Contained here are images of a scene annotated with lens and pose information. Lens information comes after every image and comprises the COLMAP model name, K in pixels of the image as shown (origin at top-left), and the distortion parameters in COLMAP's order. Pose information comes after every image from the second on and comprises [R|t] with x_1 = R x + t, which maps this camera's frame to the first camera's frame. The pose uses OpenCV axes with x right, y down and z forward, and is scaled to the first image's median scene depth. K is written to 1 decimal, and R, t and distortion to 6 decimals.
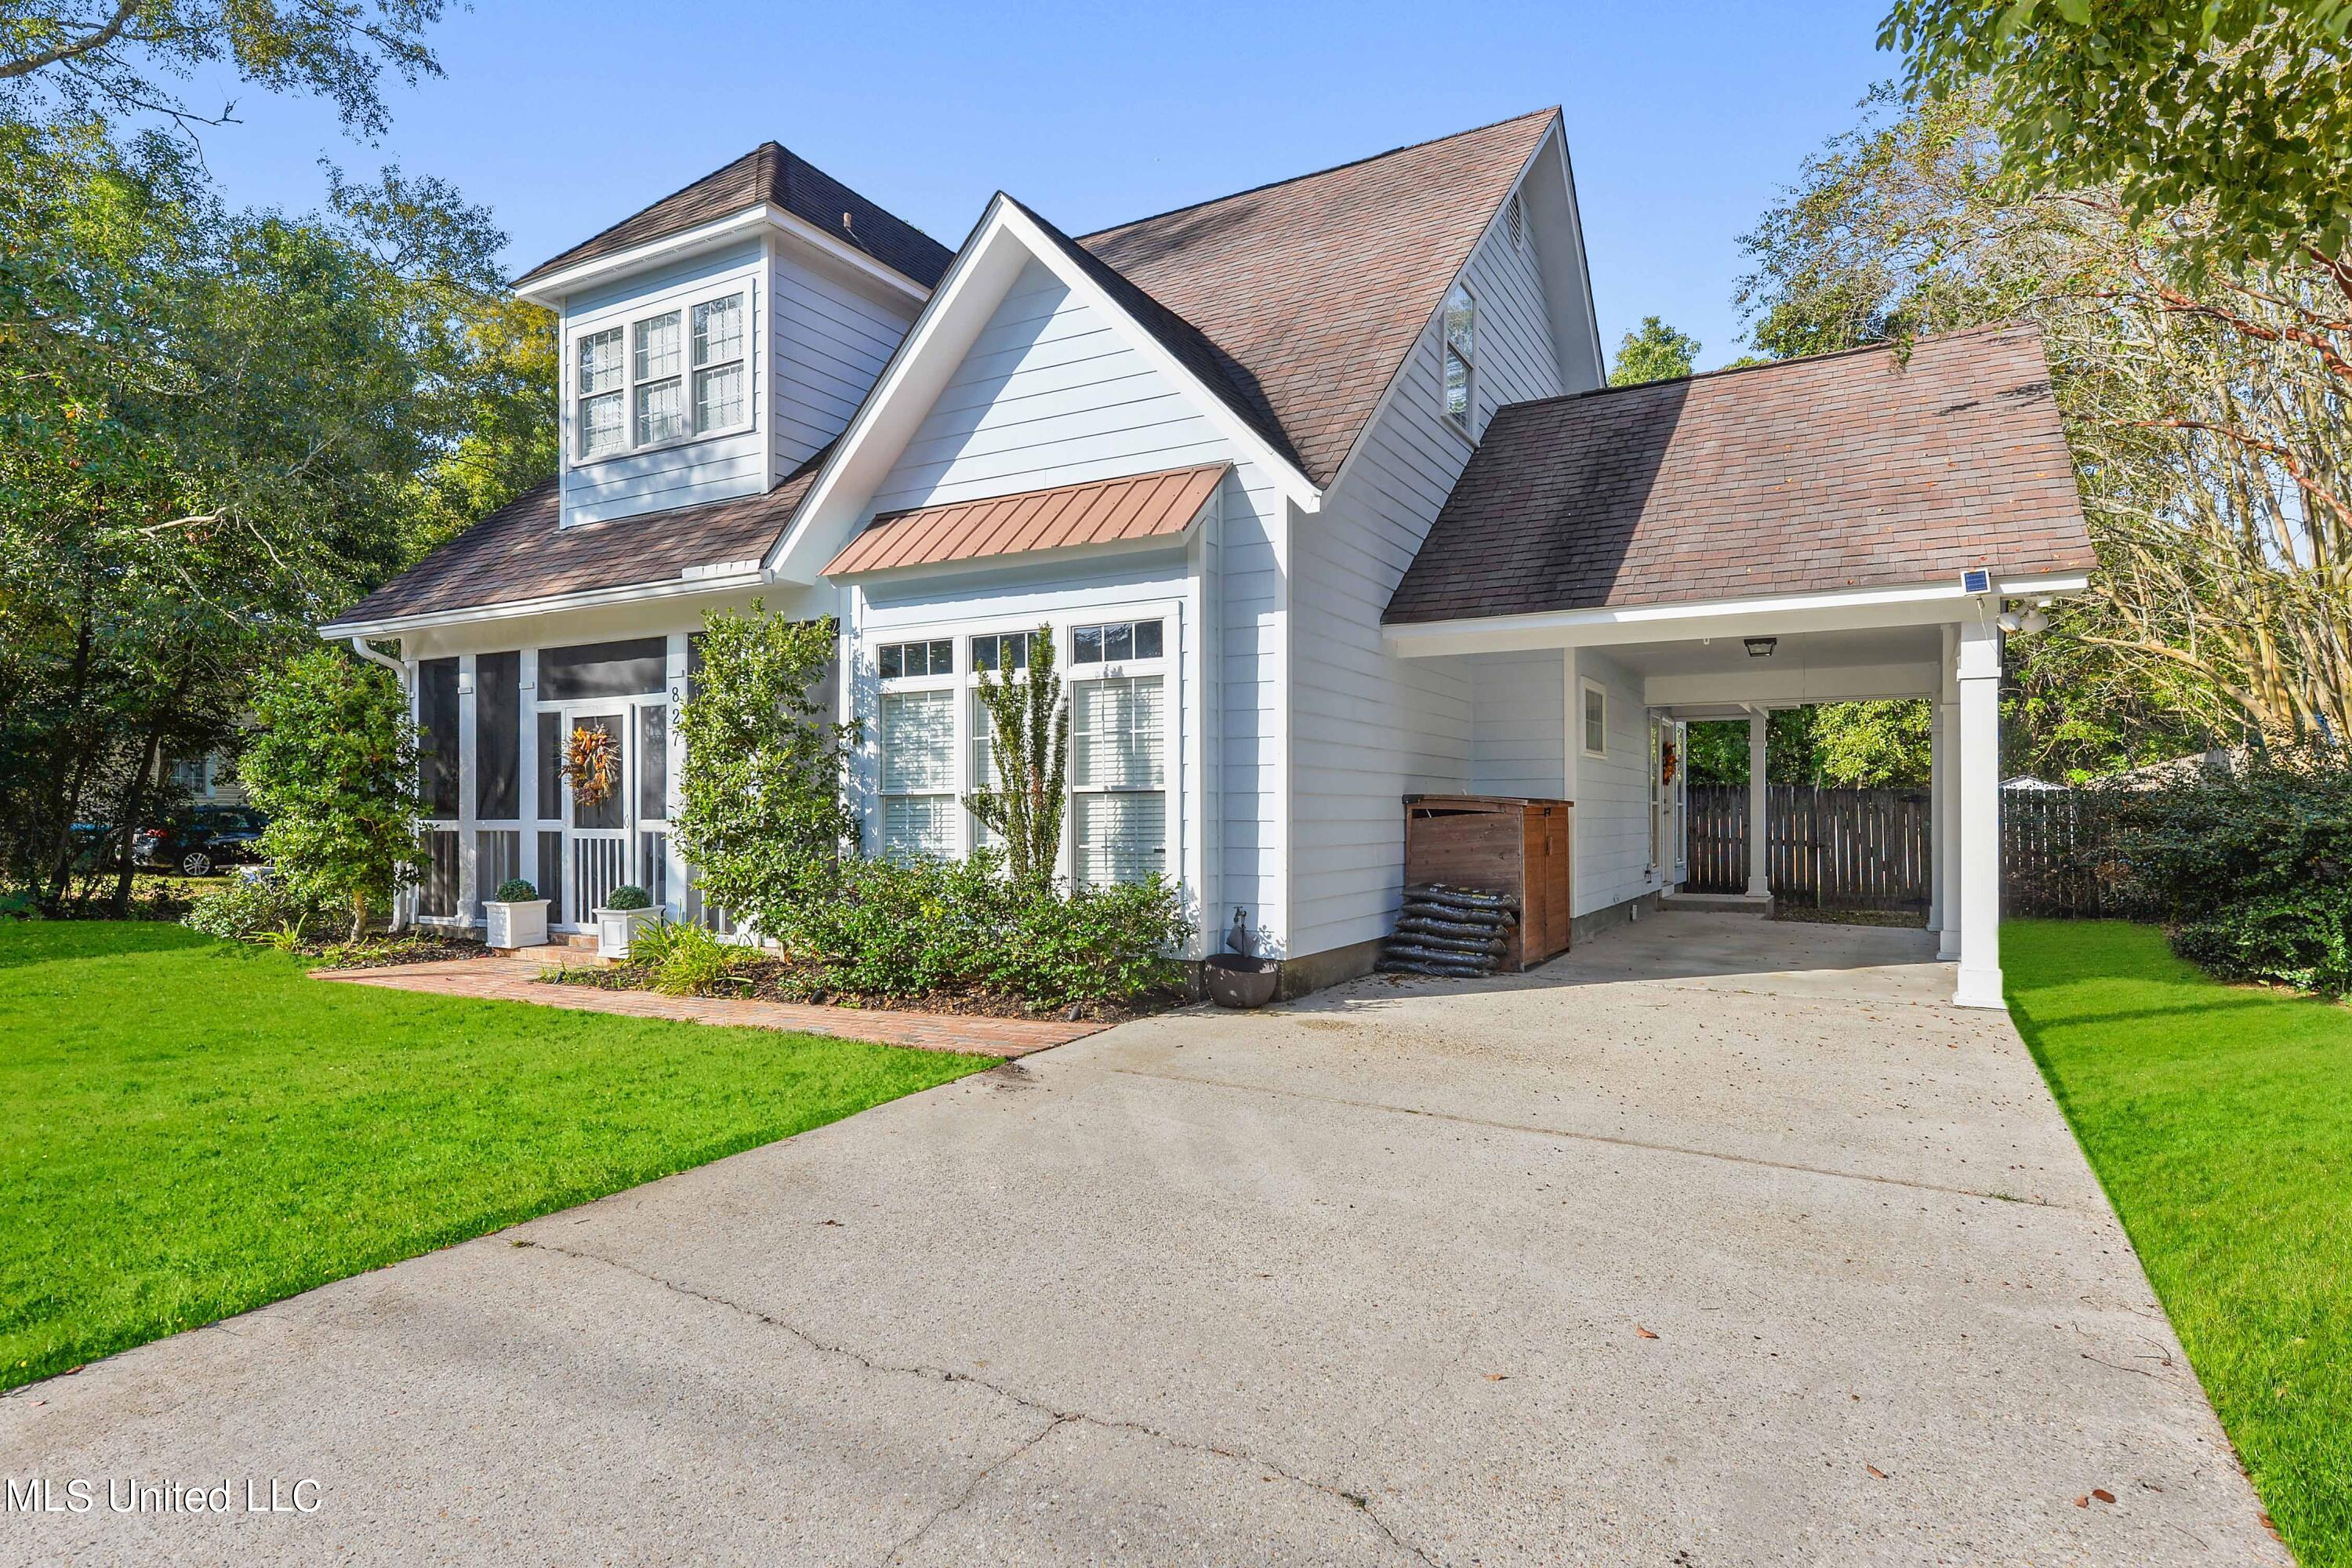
lens RADIAL K [[1258.1, 0, 1185.6], [0, 1258.1, 804.8], [0, 0, 1]] dist [-0.001718, -0.000181]
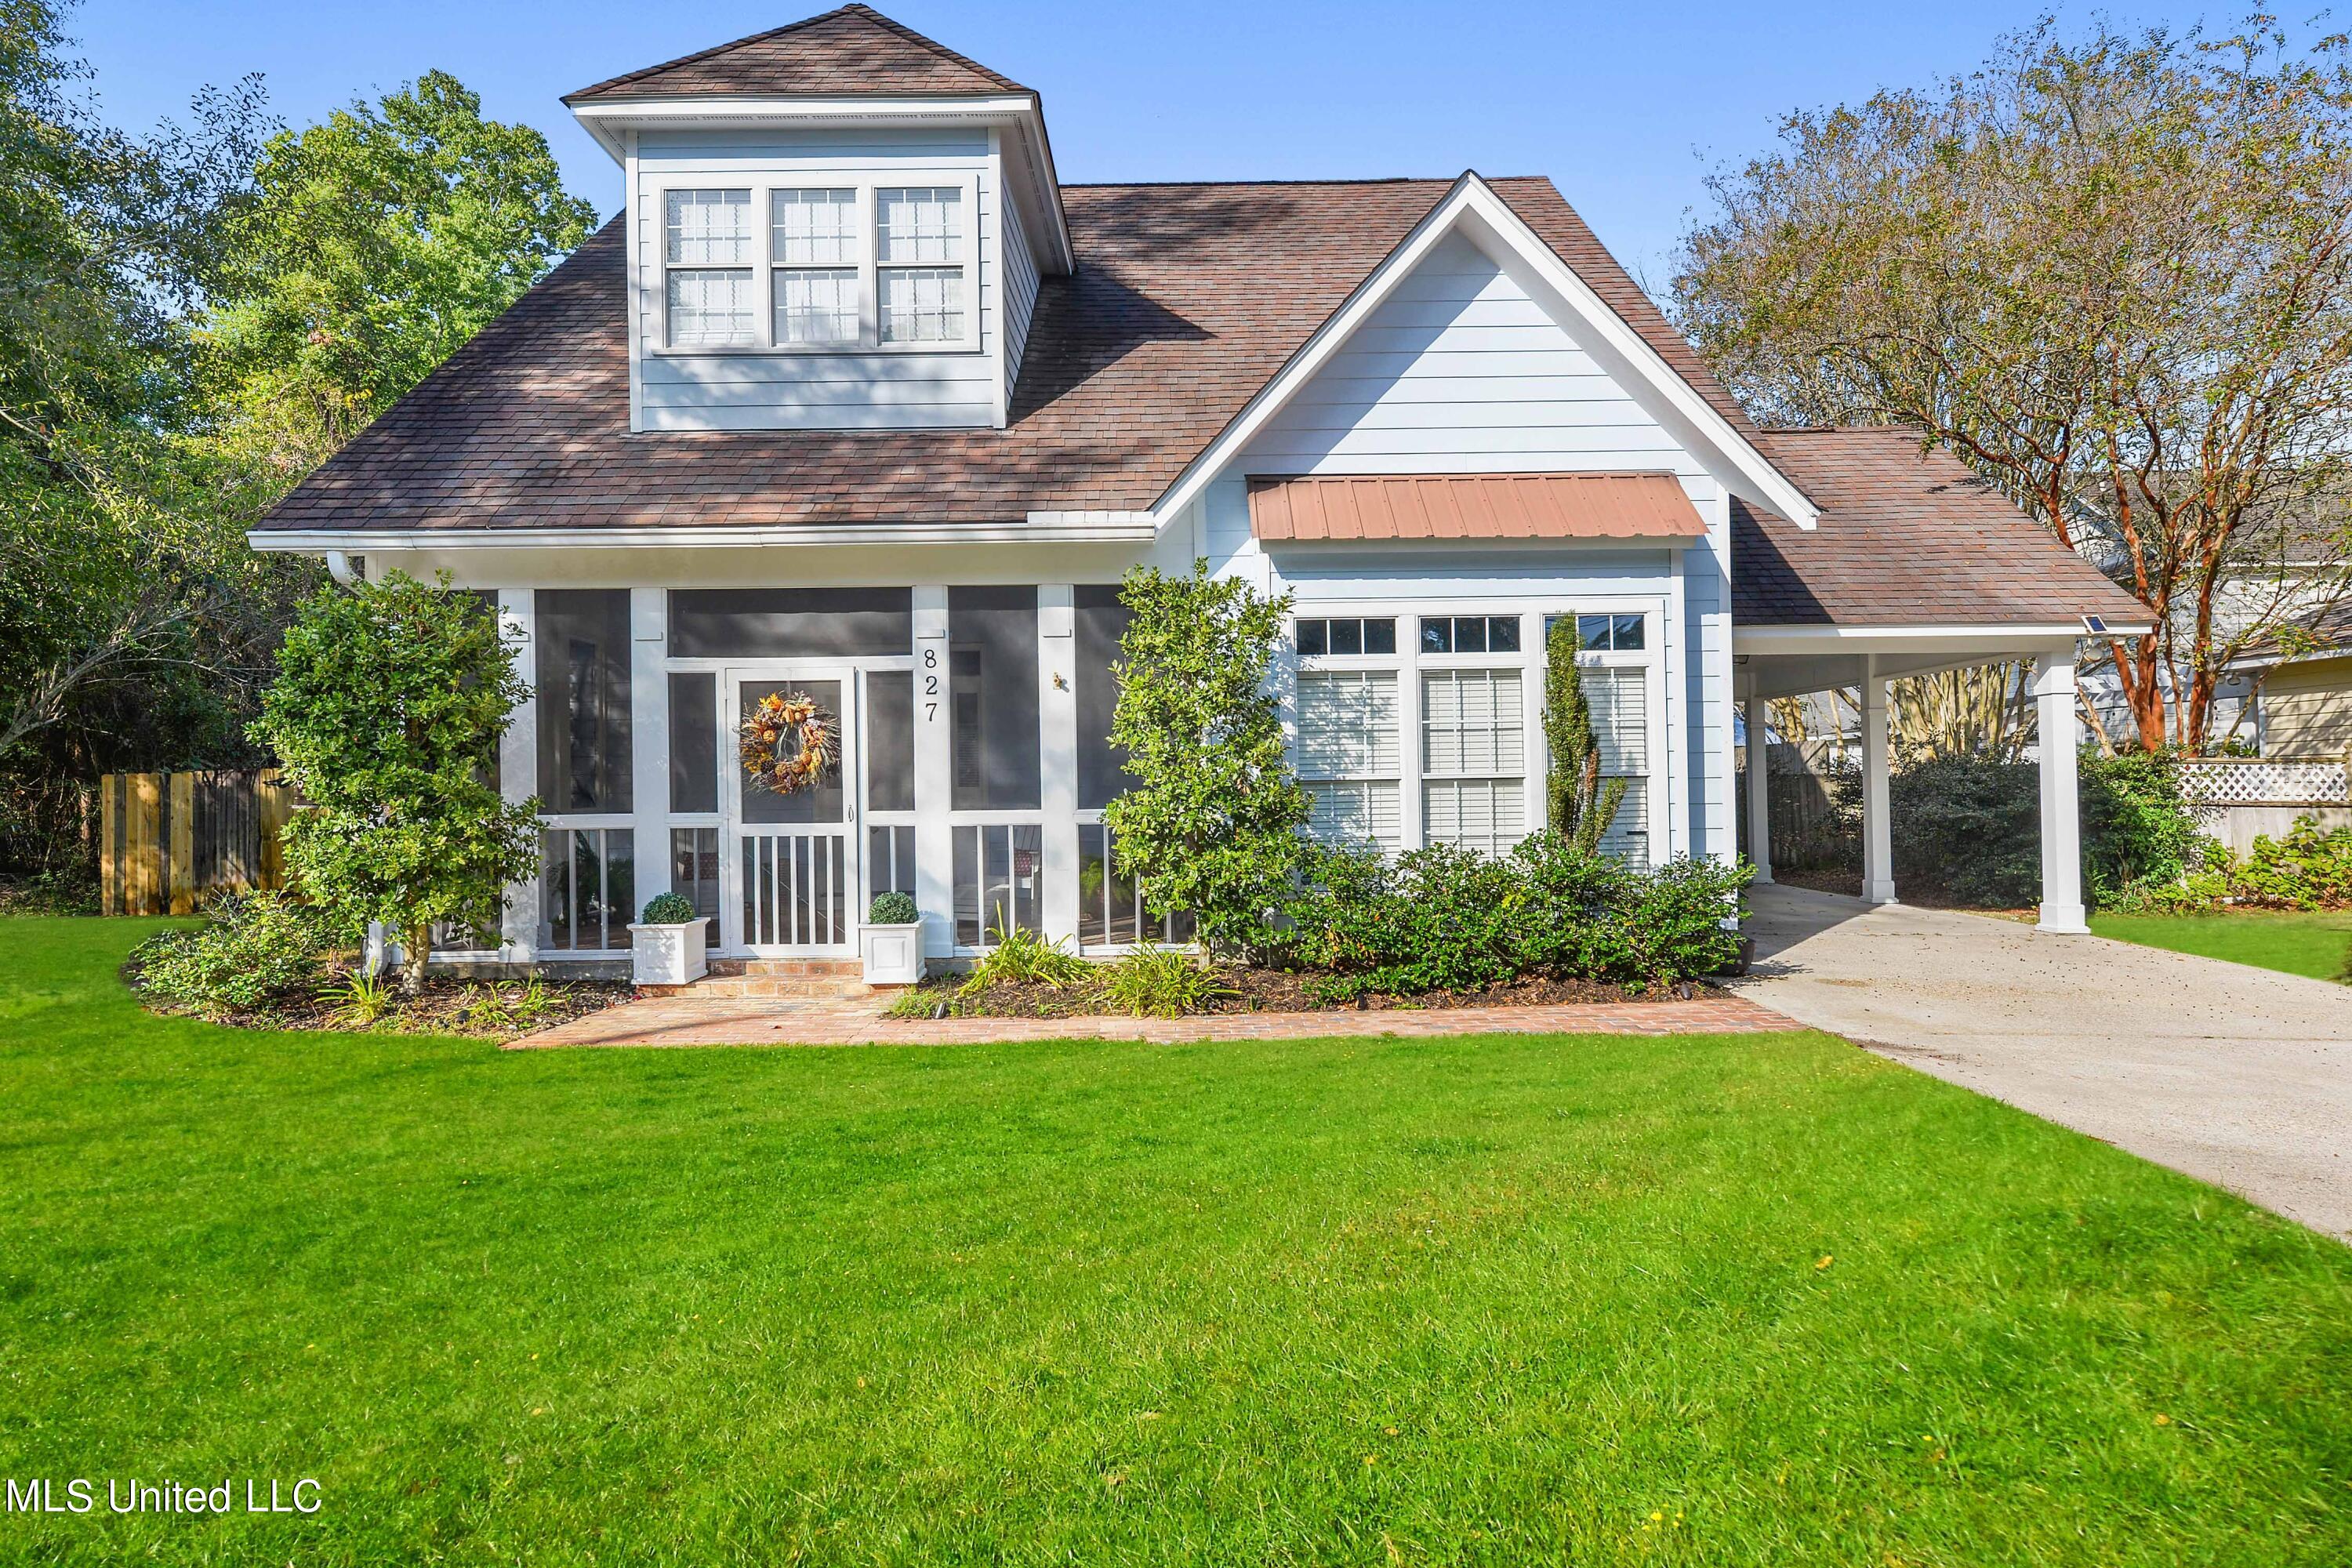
lens RADIAL K [[1258.1, 0, 1184.9], [0, 1258.1, 772.1], [0, 0, 1]] dist [-0.001718, -0.000181]
pose [[0.875587, -0.000076, 0.483061, -0.639634], [0.004769, 0.999953, -0.008485, -0.005329], [-0.483038, 0.009733, 0.875545, 0.191974]]
